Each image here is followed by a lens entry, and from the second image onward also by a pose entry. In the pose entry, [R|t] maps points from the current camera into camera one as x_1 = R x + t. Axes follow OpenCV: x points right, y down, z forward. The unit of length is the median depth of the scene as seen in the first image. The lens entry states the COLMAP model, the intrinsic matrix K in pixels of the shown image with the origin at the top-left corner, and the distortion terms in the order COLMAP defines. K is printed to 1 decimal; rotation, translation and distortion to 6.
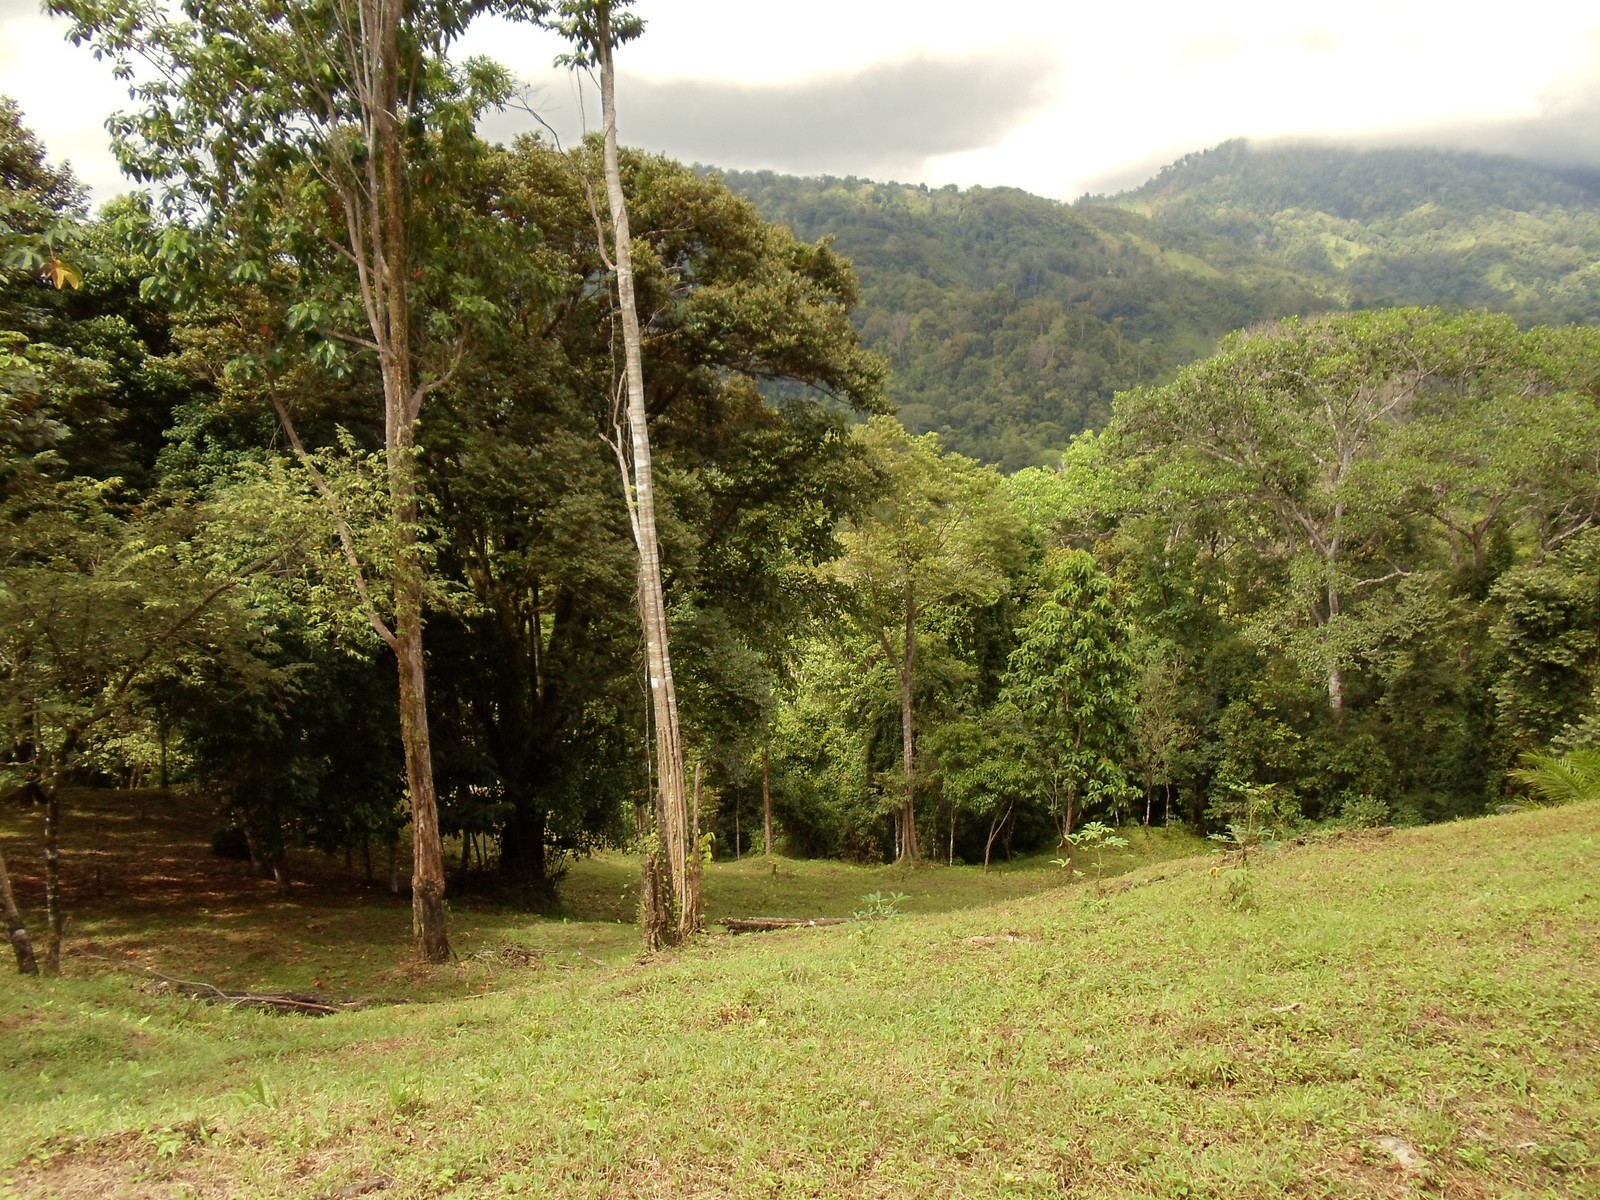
lens RADIAL K [[1619.2, 0, 800.1], [0, 1619.2, 616.0], [0, 0, 1]] dist [-0.033016, 0.007013]
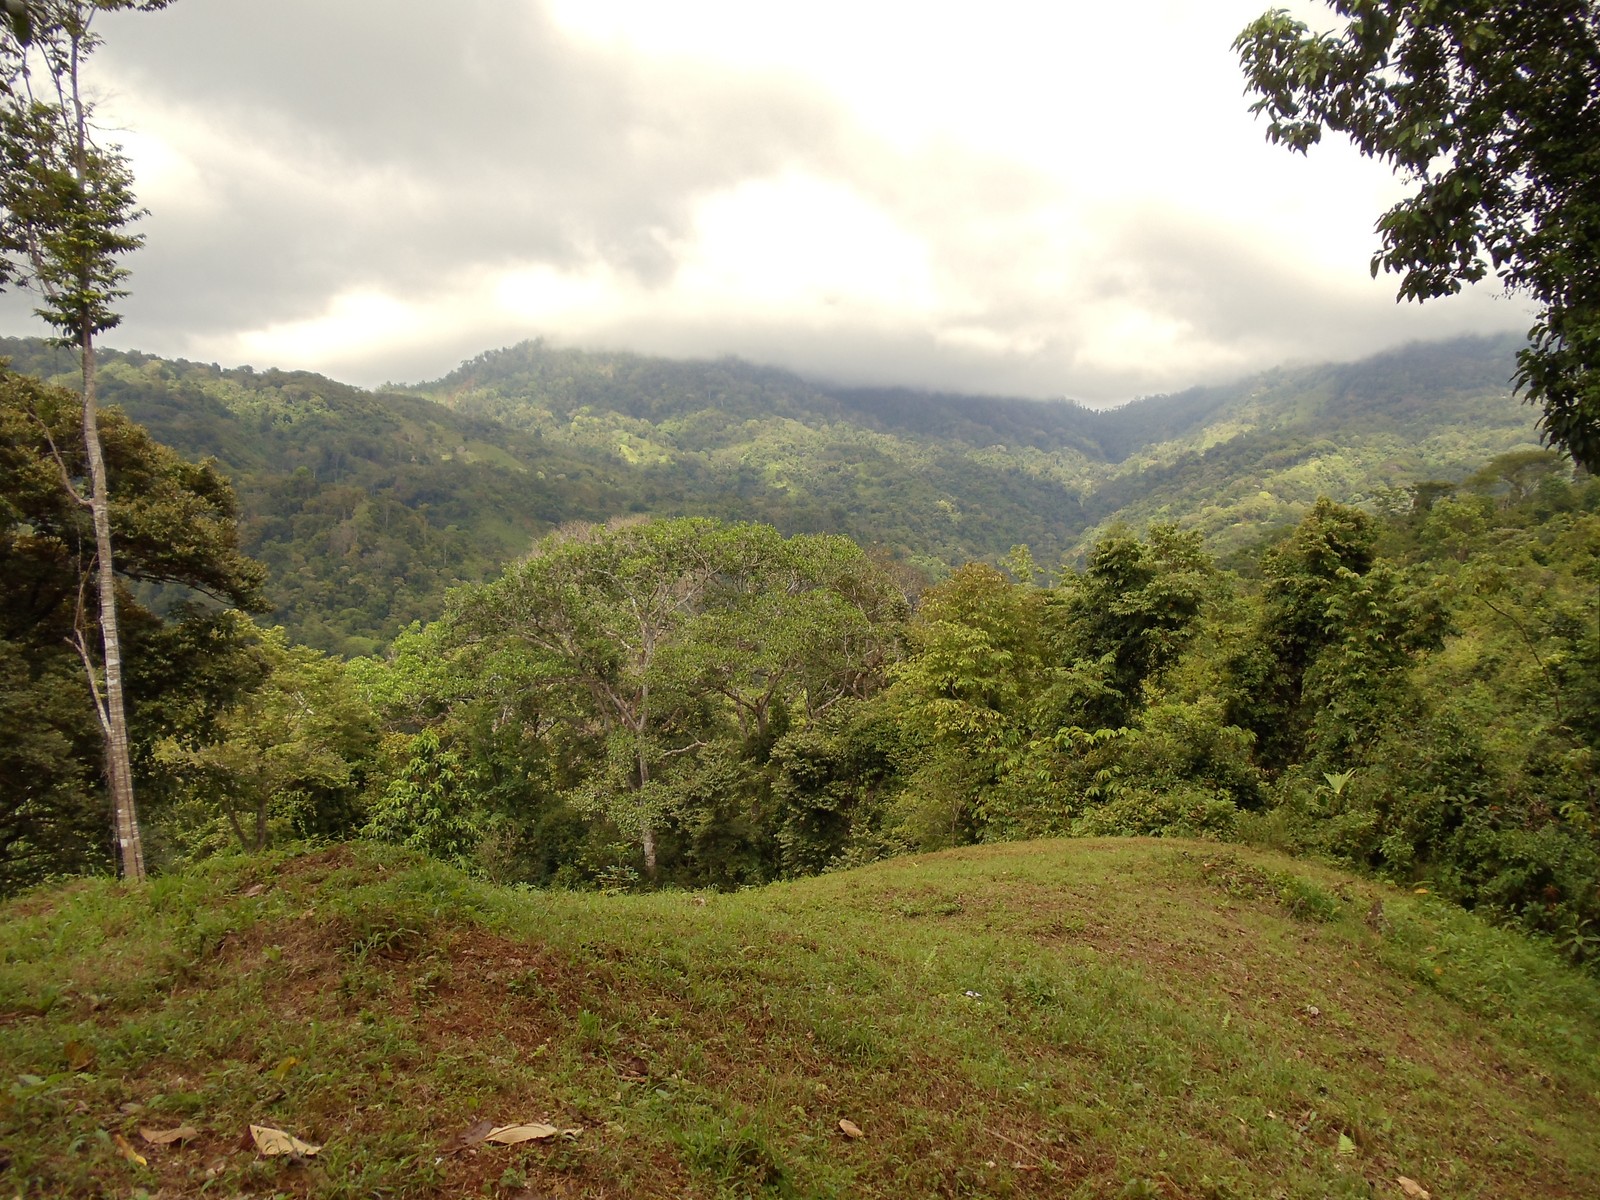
lens RADIAL K [[2043.6, 0, 800.0], [0, 2043.6, 600.0], [0, 0, 1]] dist [-0.192797, 0.041495]
pose [[0.917947, -0.007020, 0.396640, -0.135302], [0.052742, 0.993127, -0.104485, 0.027107], [-0.393181, 0.116831, 0.912008, -0.359132]]
